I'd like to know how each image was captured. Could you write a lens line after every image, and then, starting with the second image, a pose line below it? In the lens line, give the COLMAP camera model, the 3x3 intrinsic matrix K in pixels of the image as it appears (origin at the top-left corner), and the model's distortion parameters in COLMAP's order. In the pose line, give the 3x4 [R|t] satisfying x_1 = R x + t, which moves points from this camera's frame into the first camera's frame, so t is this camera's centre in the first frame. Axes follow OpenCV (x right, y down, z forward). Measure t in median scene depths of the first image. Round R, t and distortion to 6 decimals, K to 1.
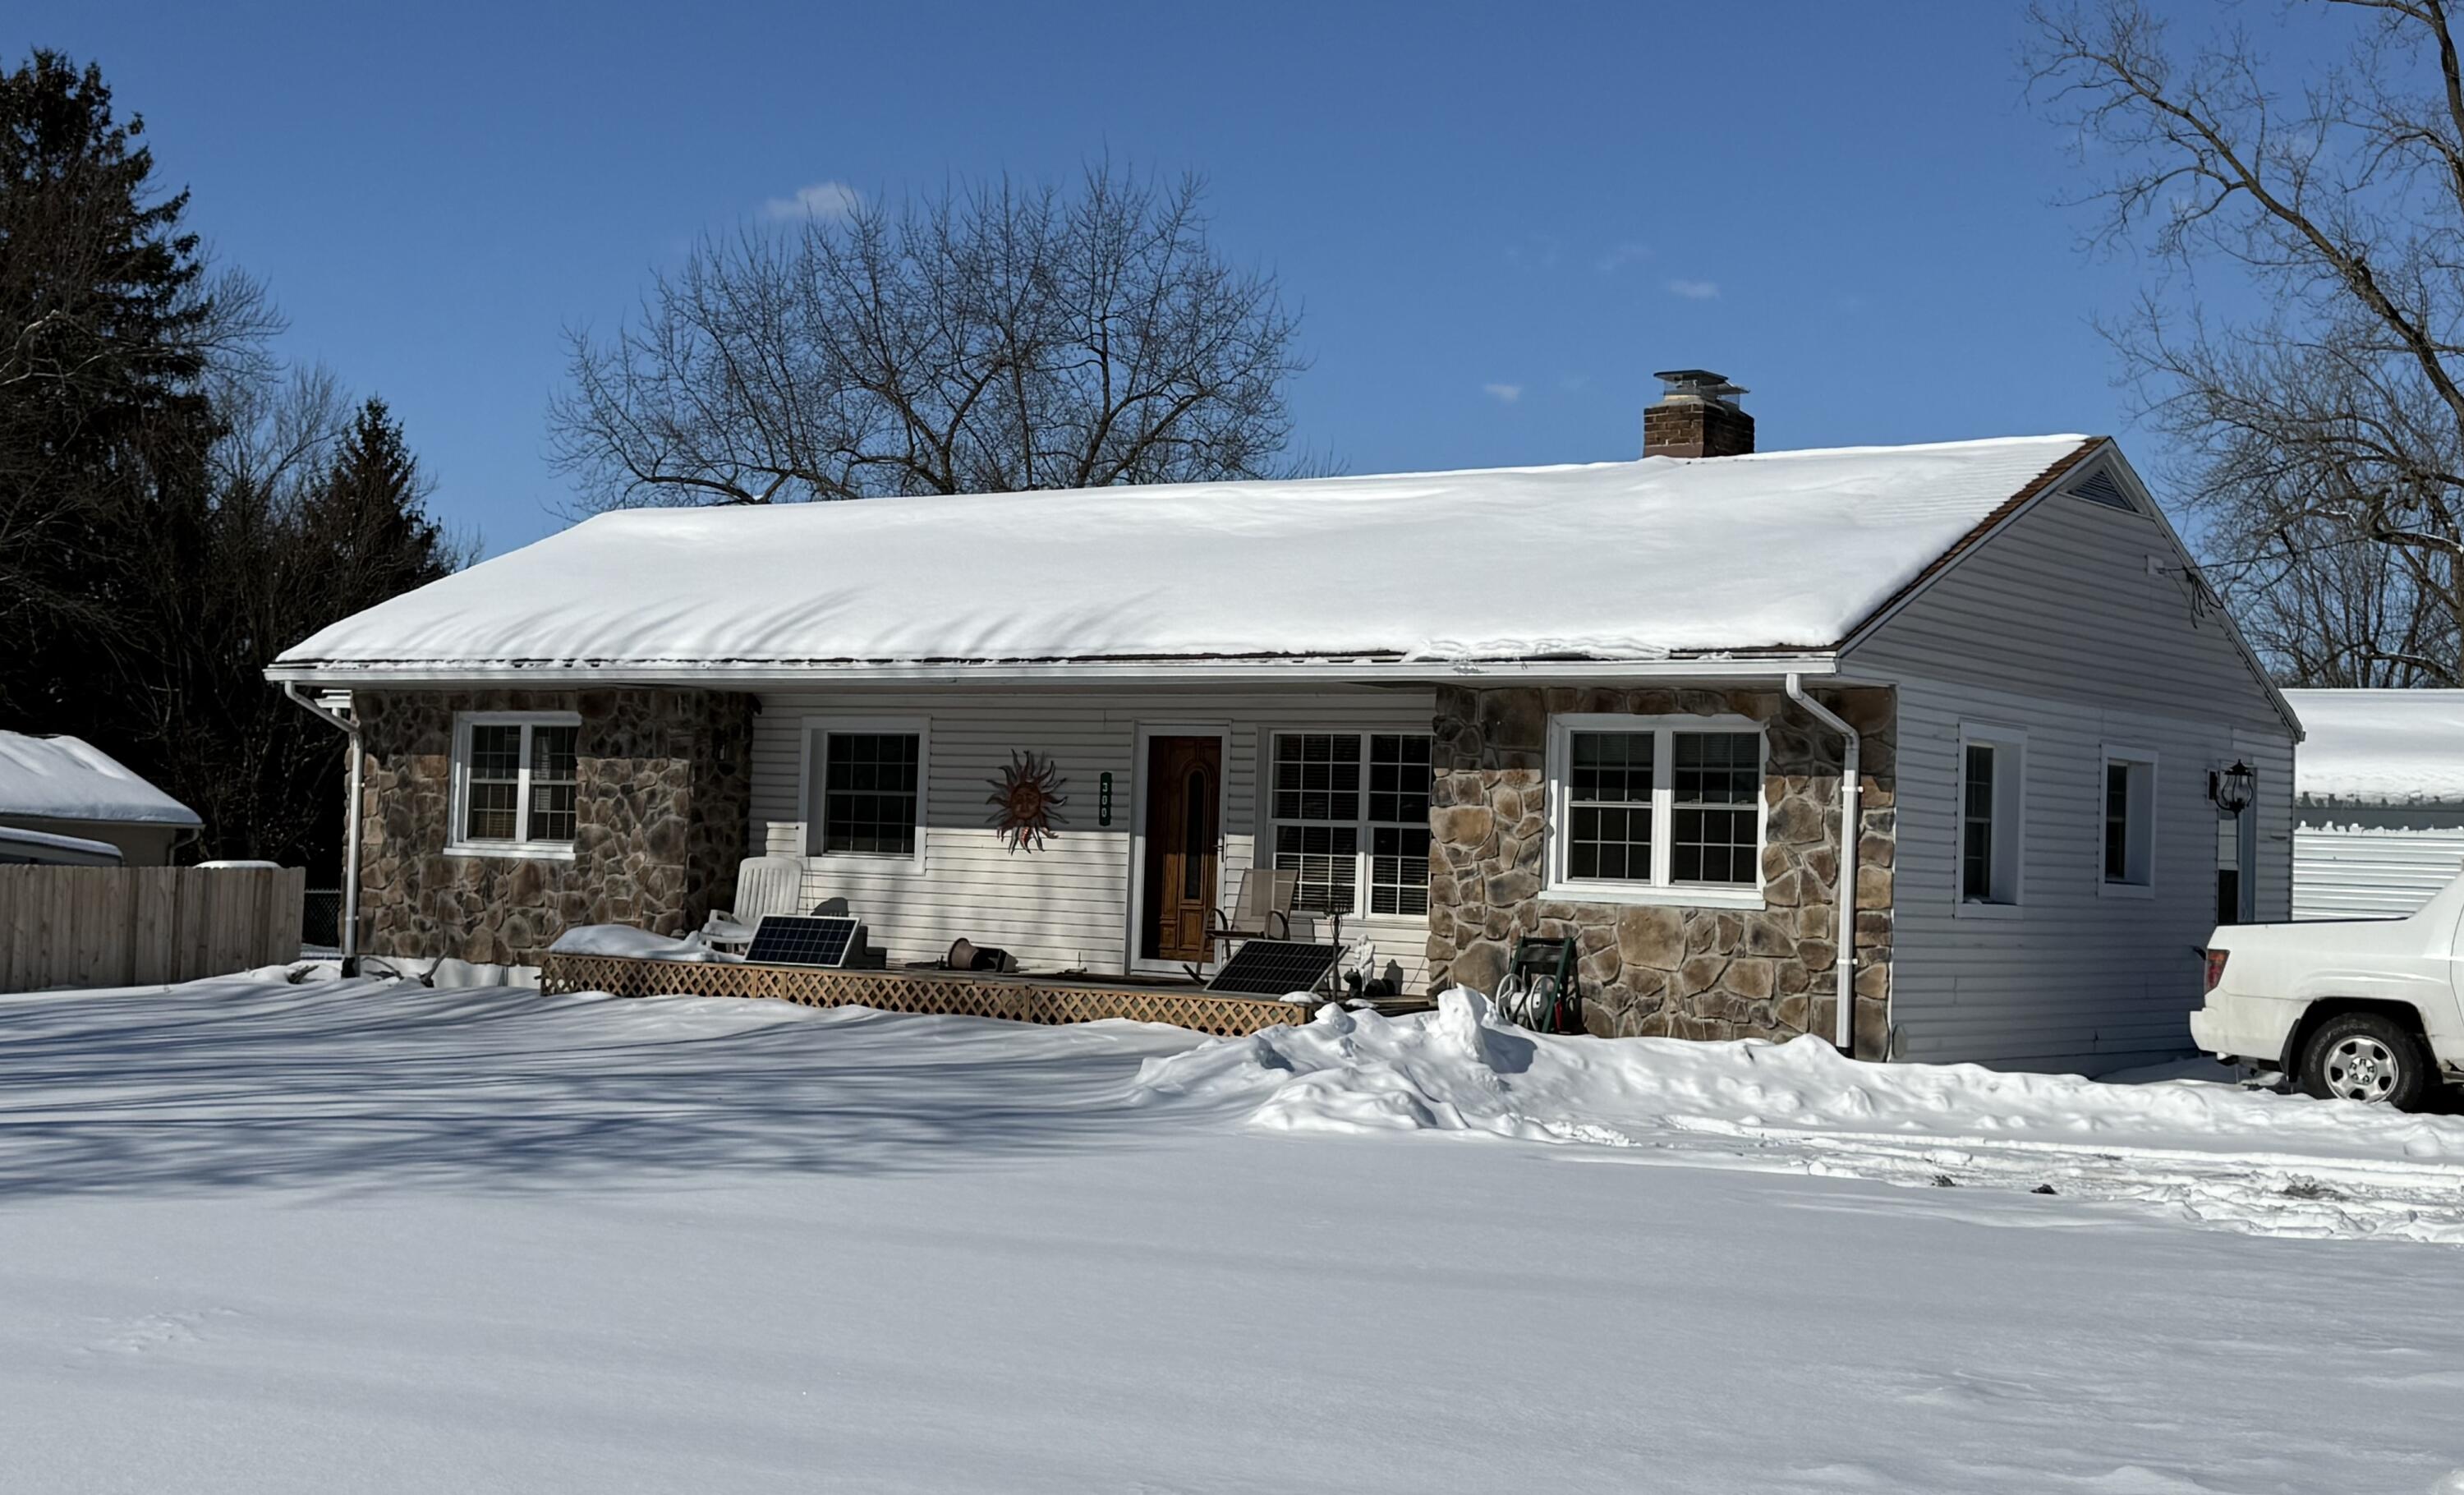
lens RADIAL K [[2949.0, 0, 1207.2], [0, 2949.0, 701.4], [0, 0, 1]] dist [0.071197, 0.000000]
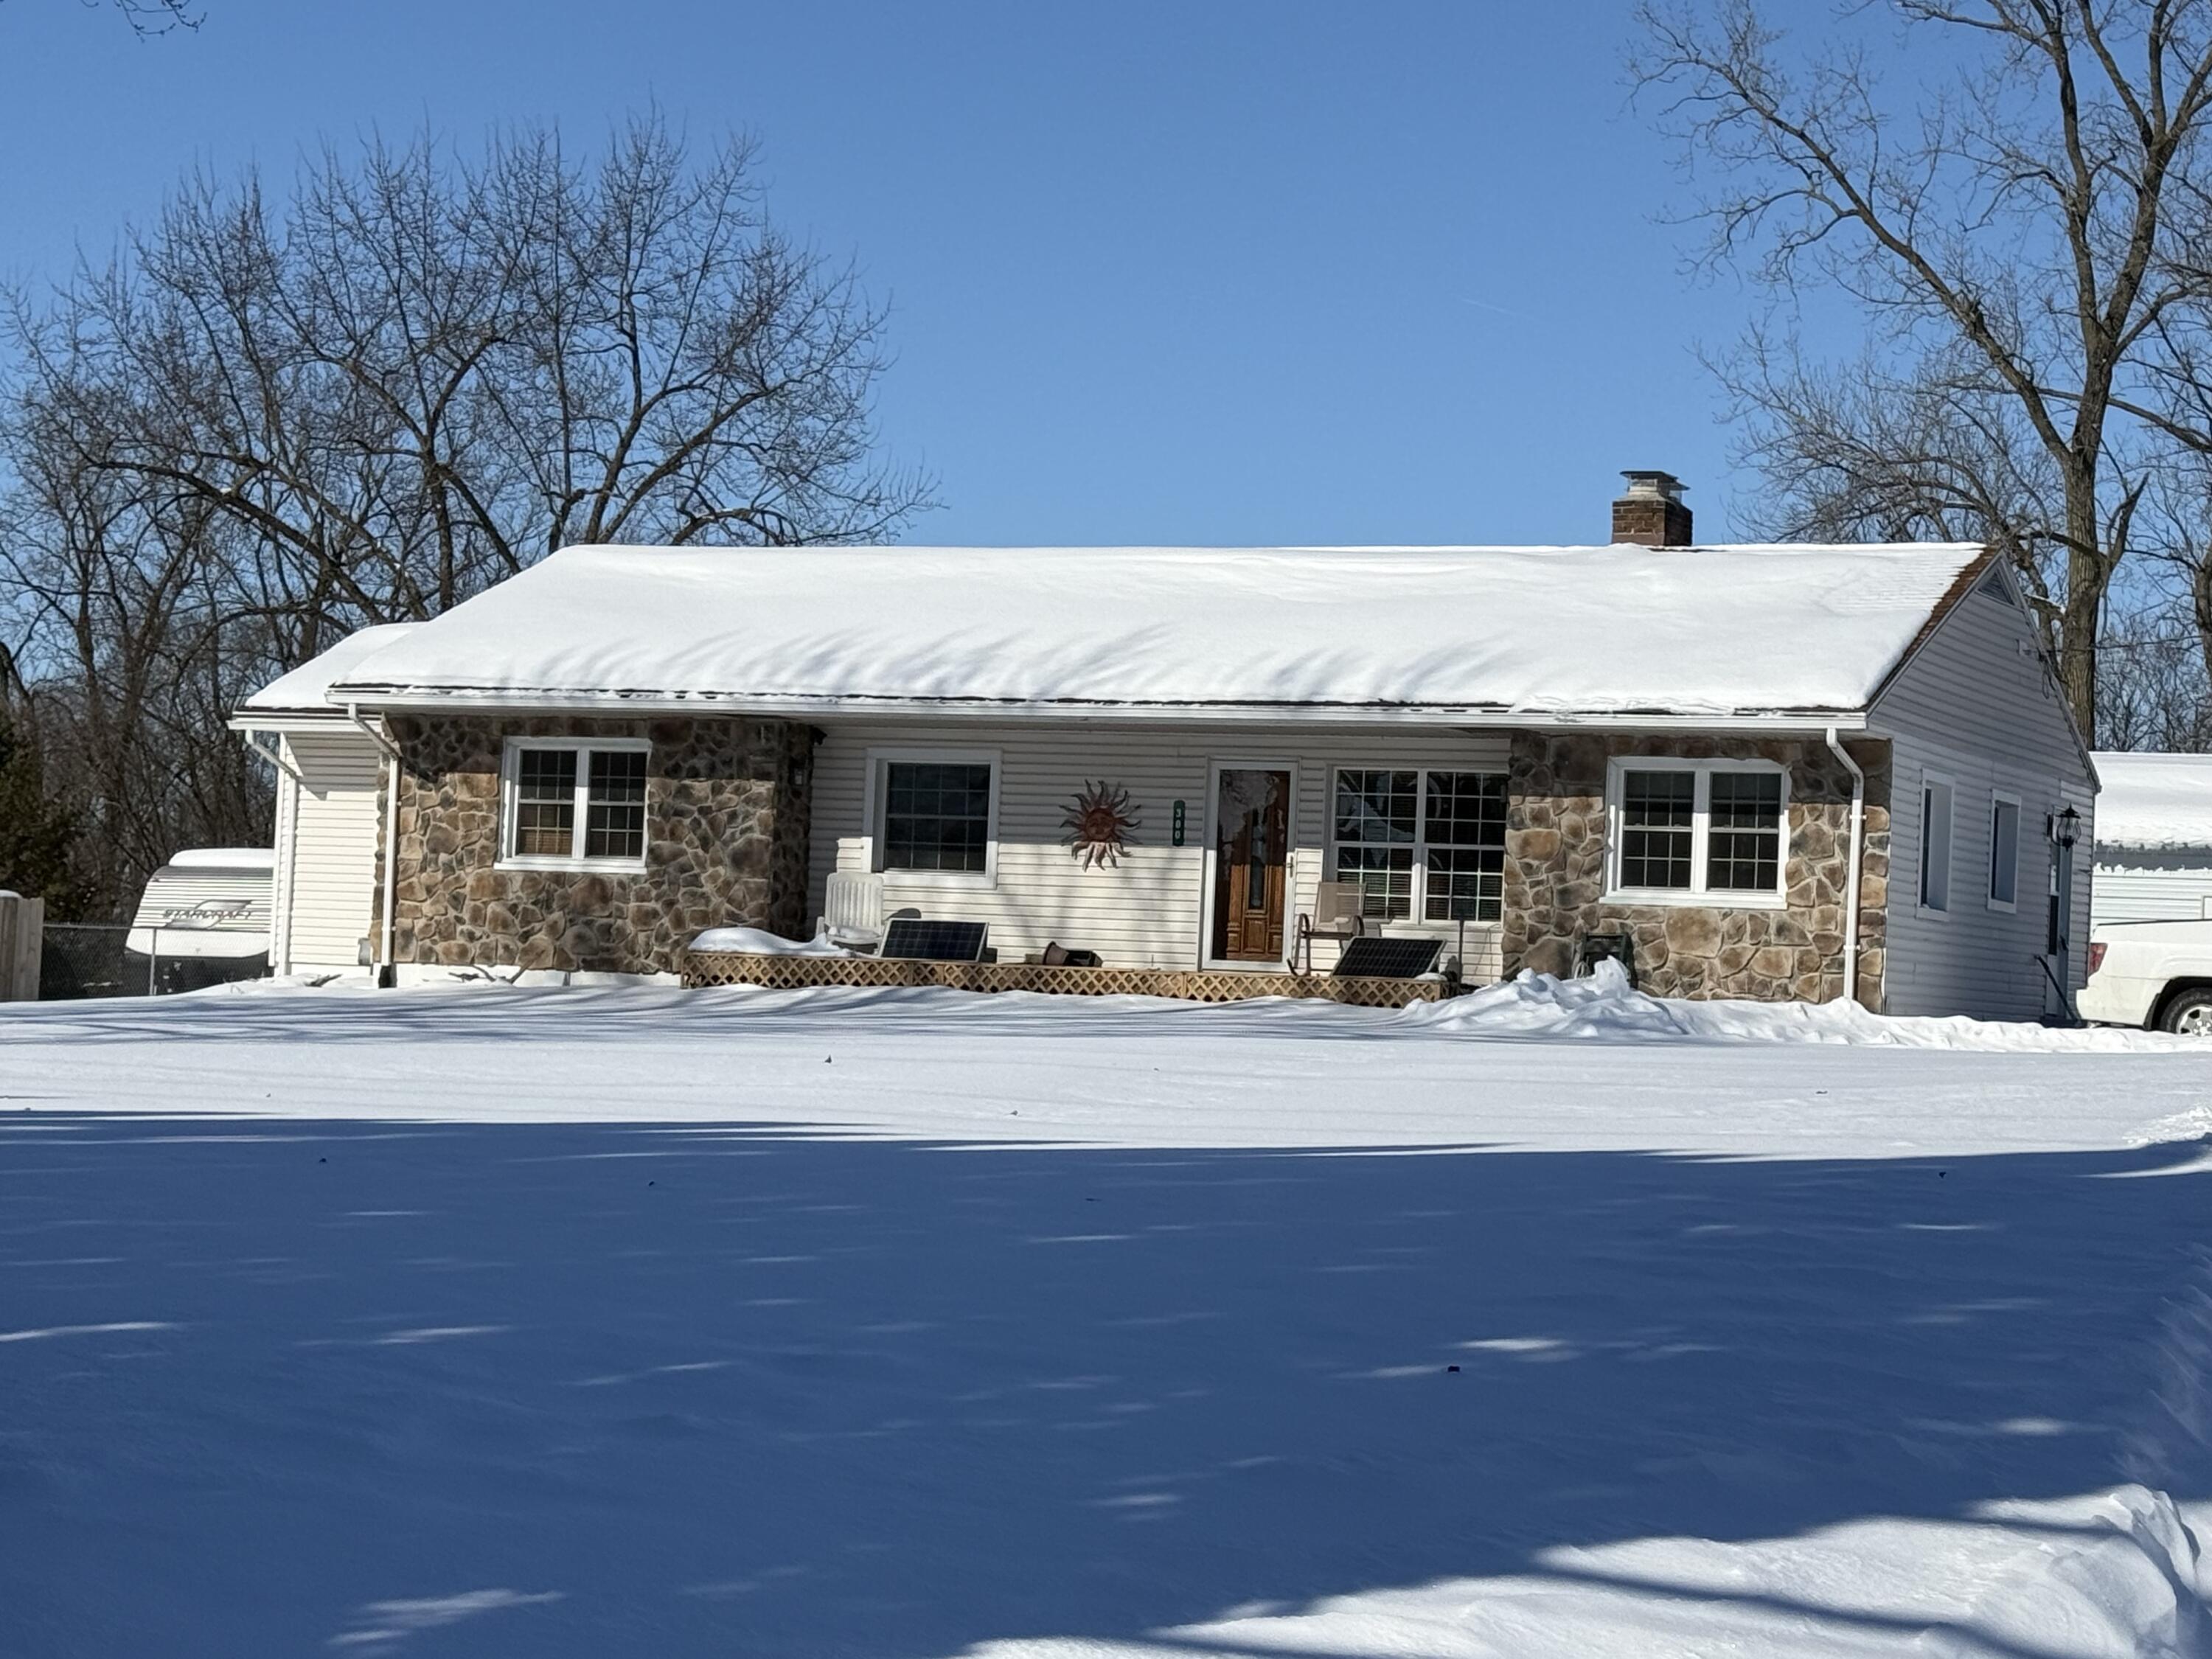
lens RADIAL K [[4632.2, 0, 1154.7], [0, 4632.2, 824.3], [0, 0, 1]] dist [0.105183, 0.000000]
pose [[0.965292, 0.016157, 0.260675, -0.513733], [-0.019827, 0.999738, 0.011457, 0.012689], [-0.260421, -0.016228, 0.965359, -0.753334]]
